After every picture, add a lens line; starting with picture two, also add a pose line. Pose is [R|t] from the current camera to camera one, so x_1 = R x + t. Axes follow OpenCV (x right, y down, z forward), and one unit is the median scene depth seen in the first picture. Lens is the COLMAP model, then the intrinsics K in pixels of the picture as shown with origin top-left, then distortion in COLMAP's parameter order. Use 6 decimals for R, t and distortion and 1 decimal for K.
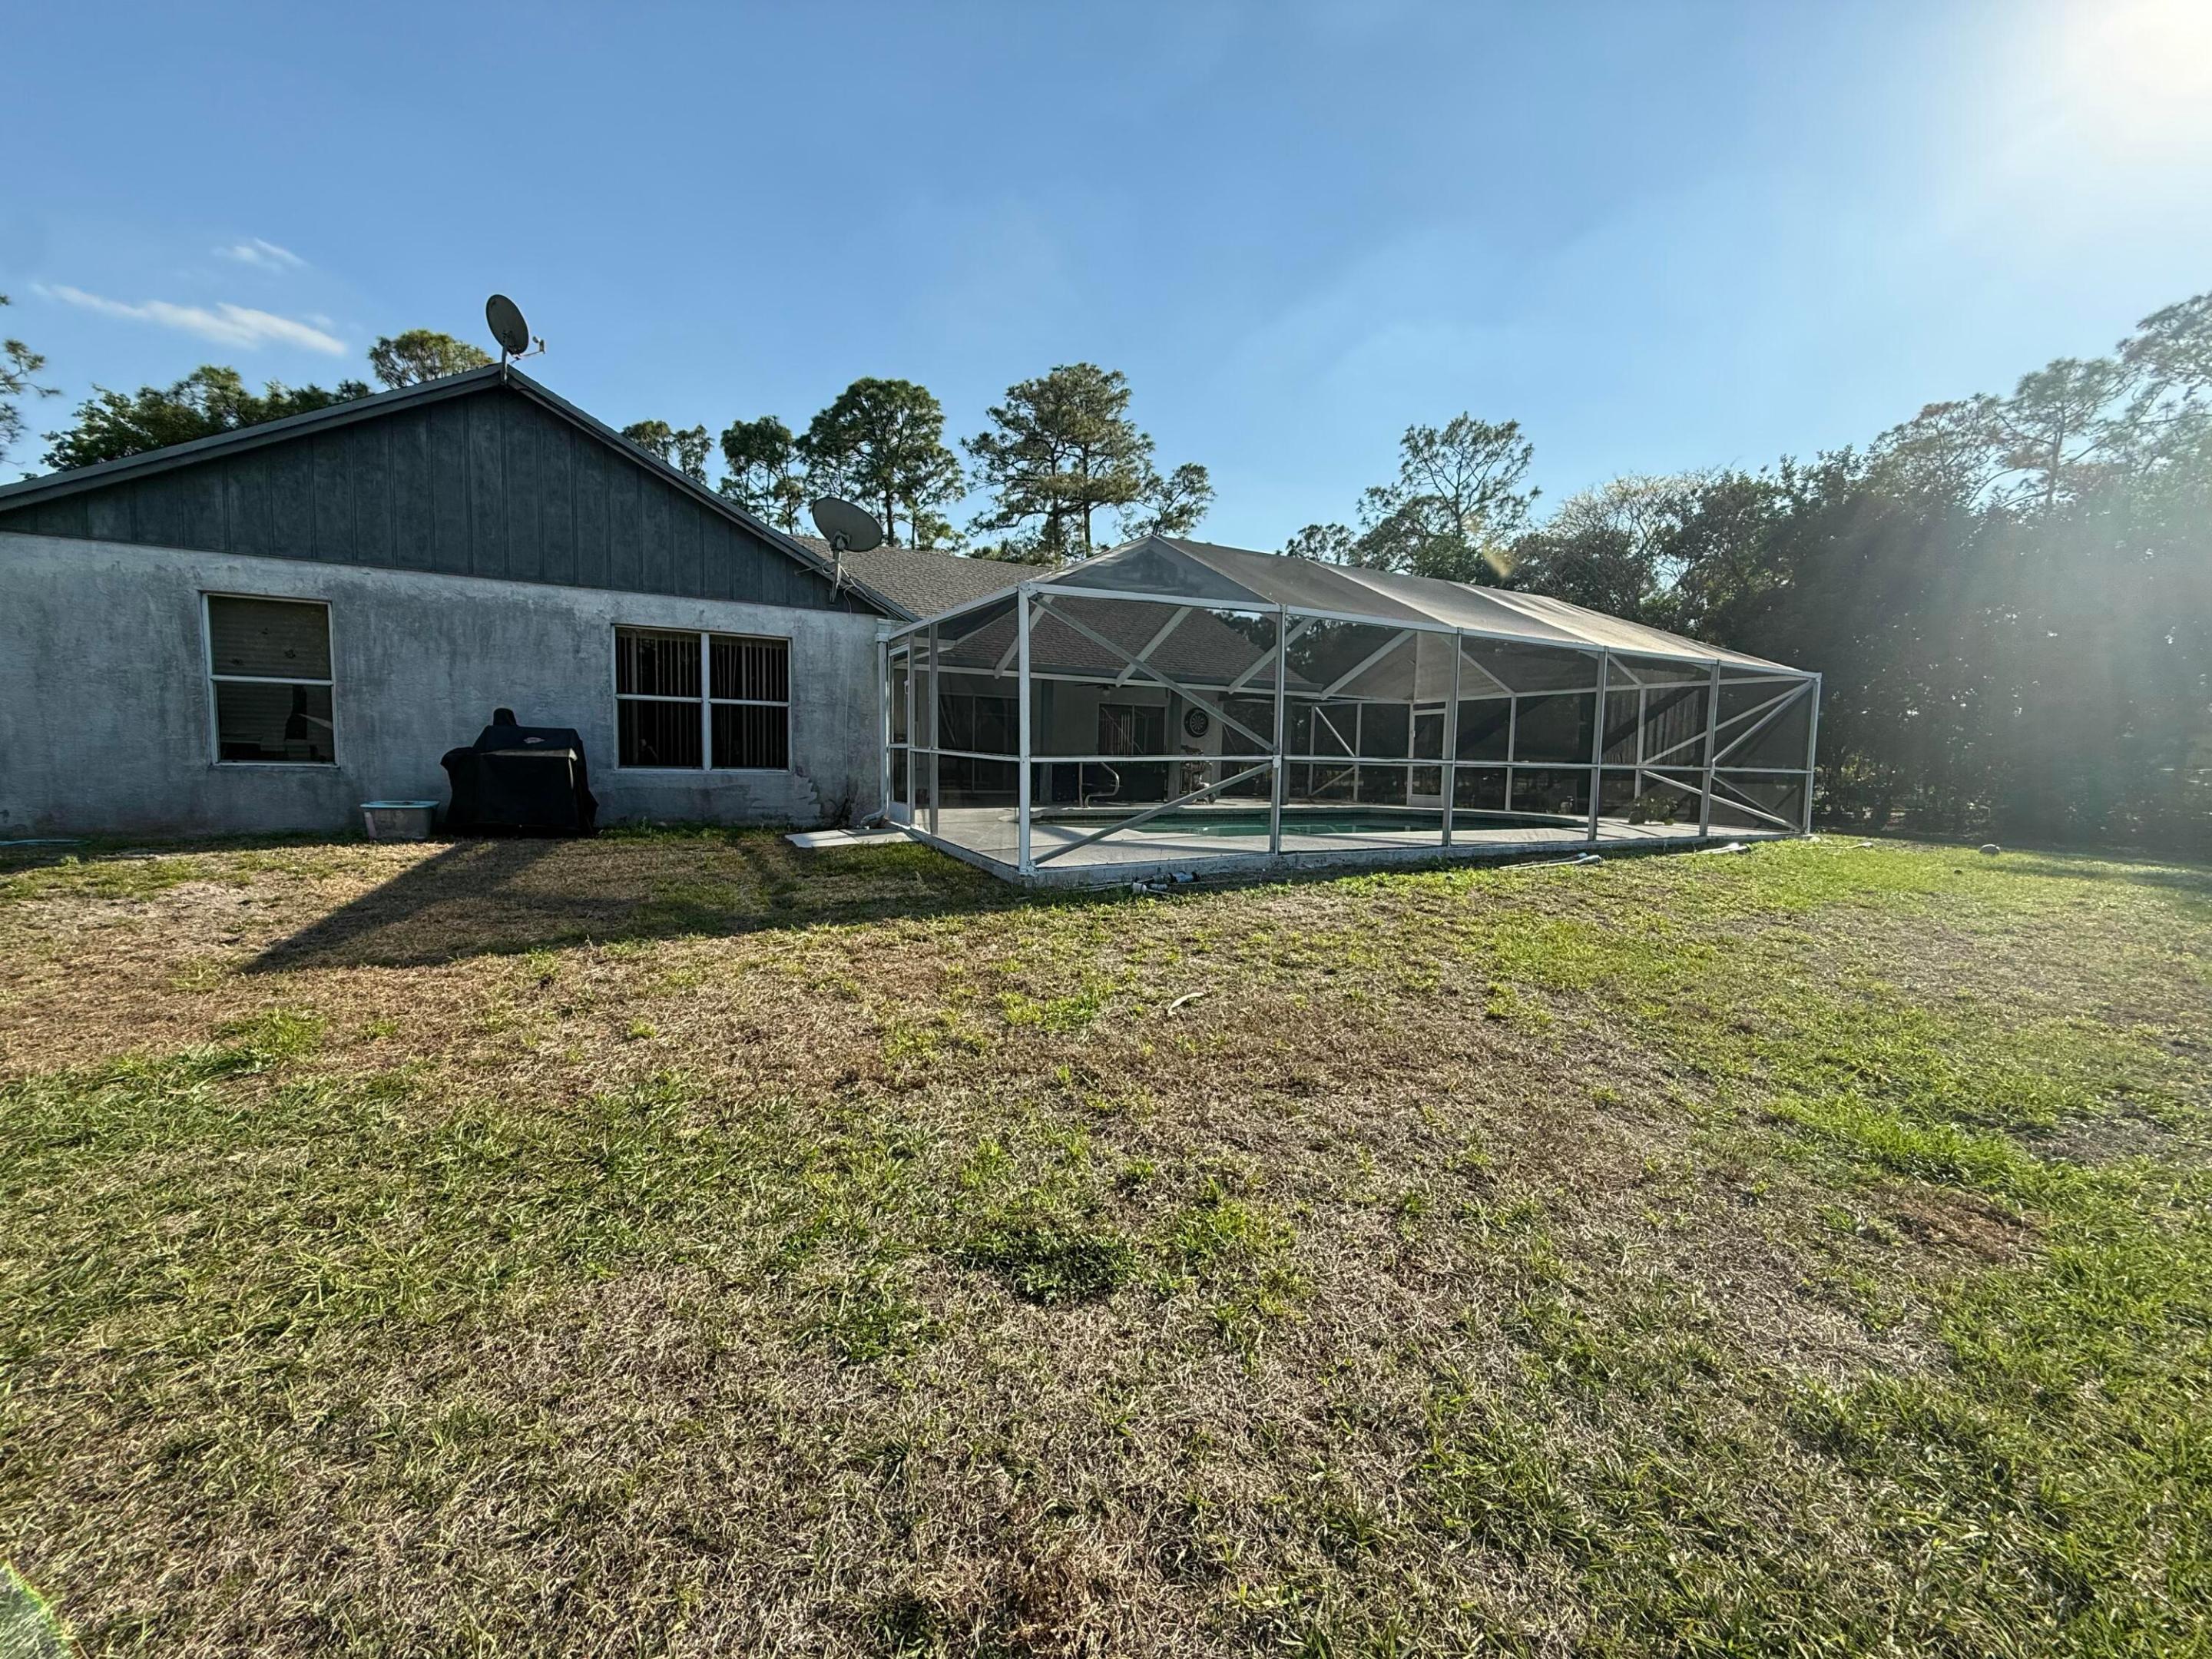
lens RADIAL K [[889.7, 0, 1104.1], [0, 889.7, 832.5], [0, 0, 1]] dist [0.001580, 0.000004]
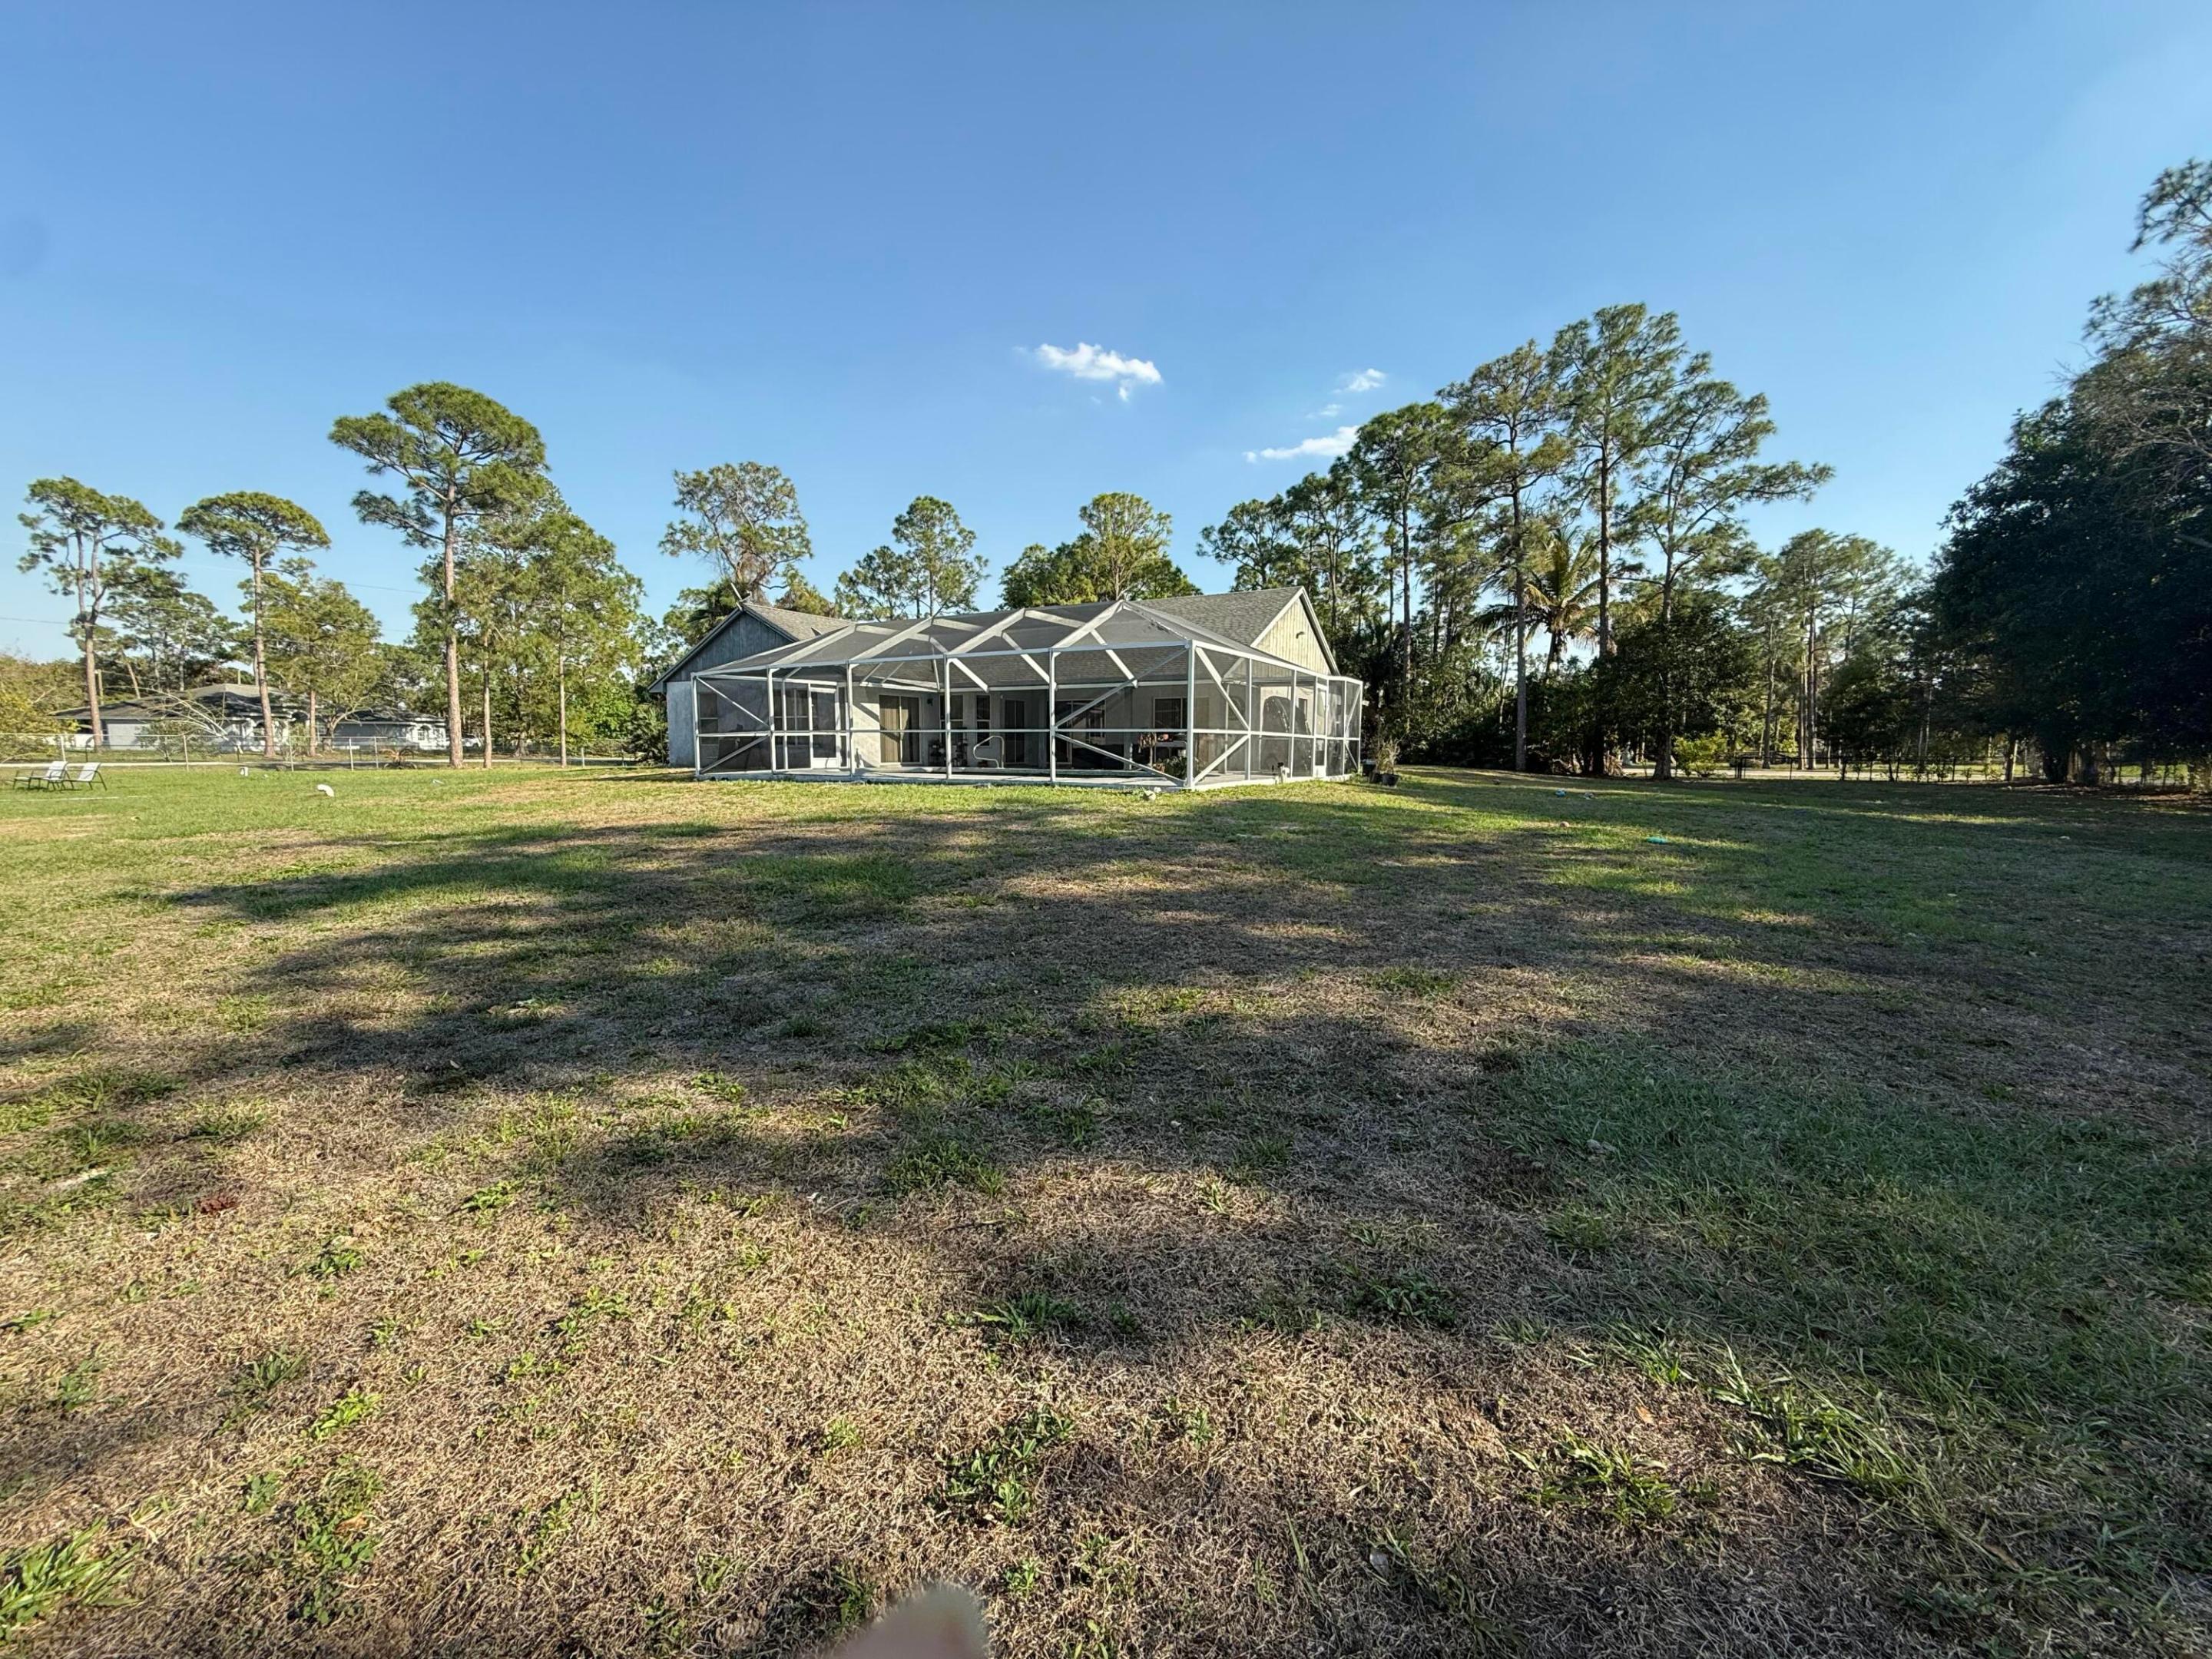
lens RADIAL K [[889.7, 0, 1104.1], [0, 889.7, 832.5], [0, 0, 1]] dist [0.001580, 0.000004]
pose [[0.549489, 0.052491, -0.833851, 1.033658], [-0.058440, 0.997995, 0.024313, 0.025816], [0.833455, 0.035370, 0.551454, 0.207319]]
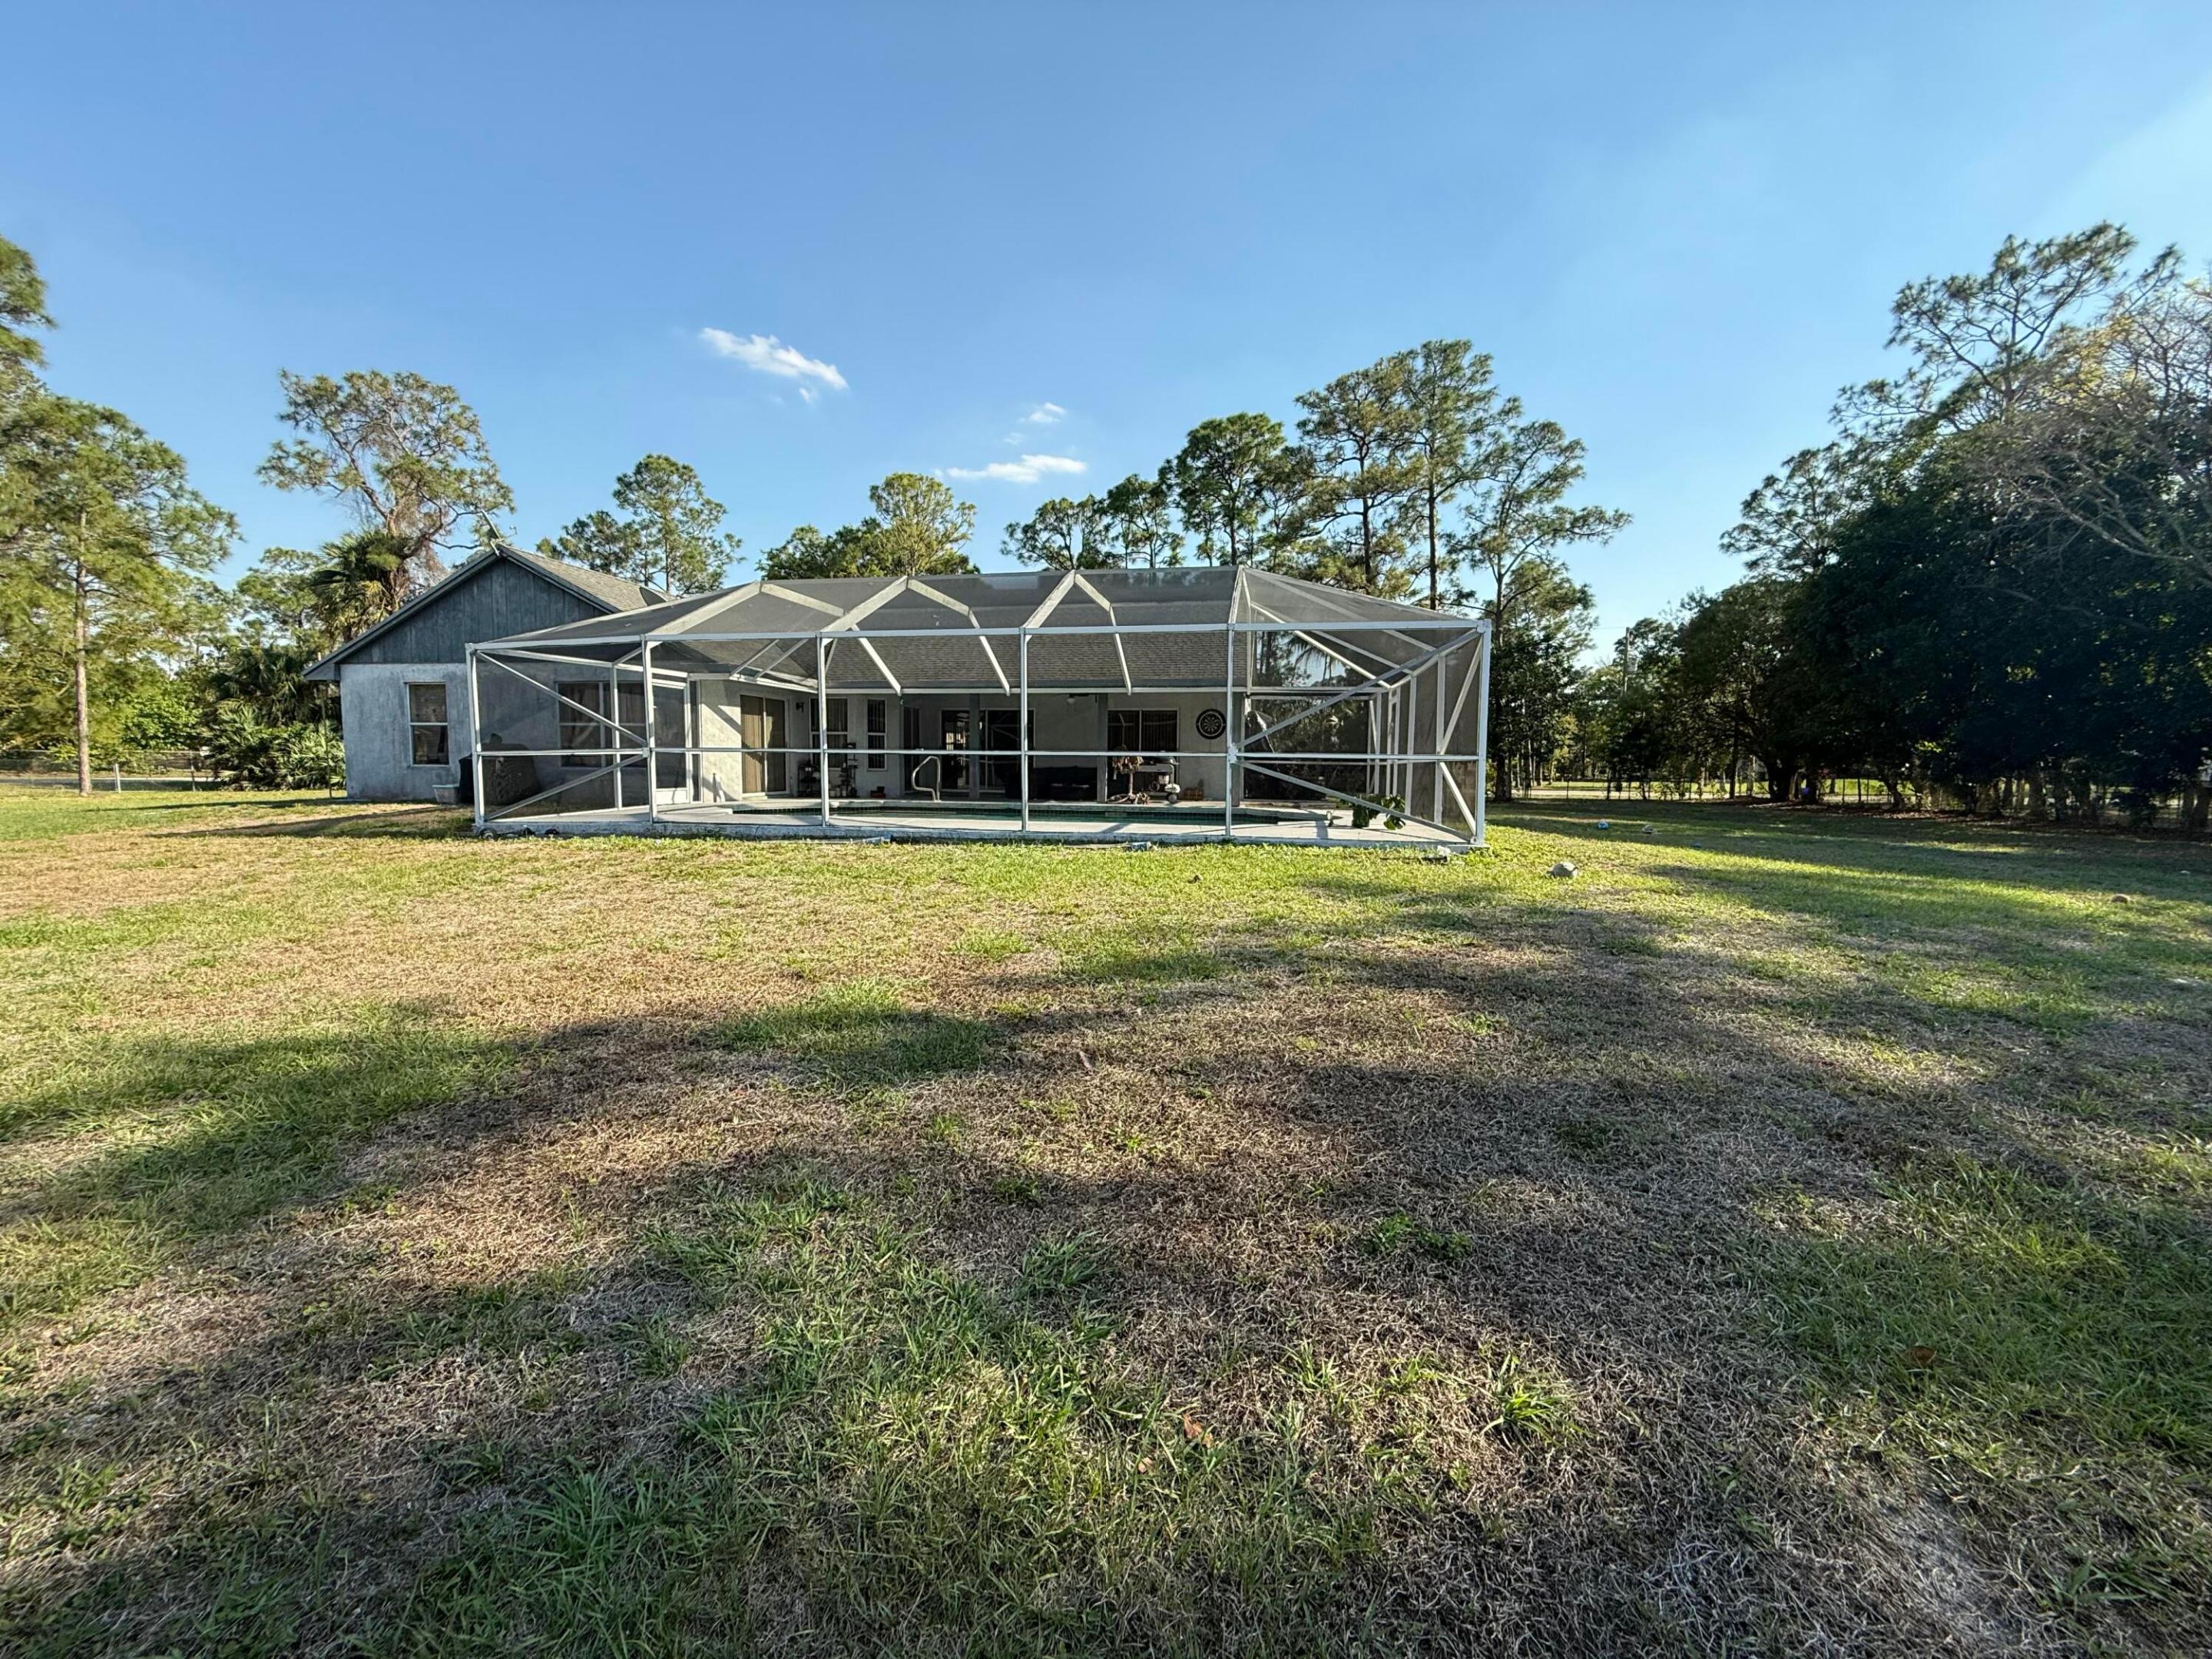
lens RADIAL K [[883.1, 0, 1103.1], [0, 883.1, 831.0], [0, 0, 1]] dist [0.001030, 0.000572]
pose [[0.794368, 0.024135, -0.606957, 0.600852], [-0.037172, 0.999269, -0.008915, 0.007328], [0.606298, 0.029644, 0.794685, 0.167319]]
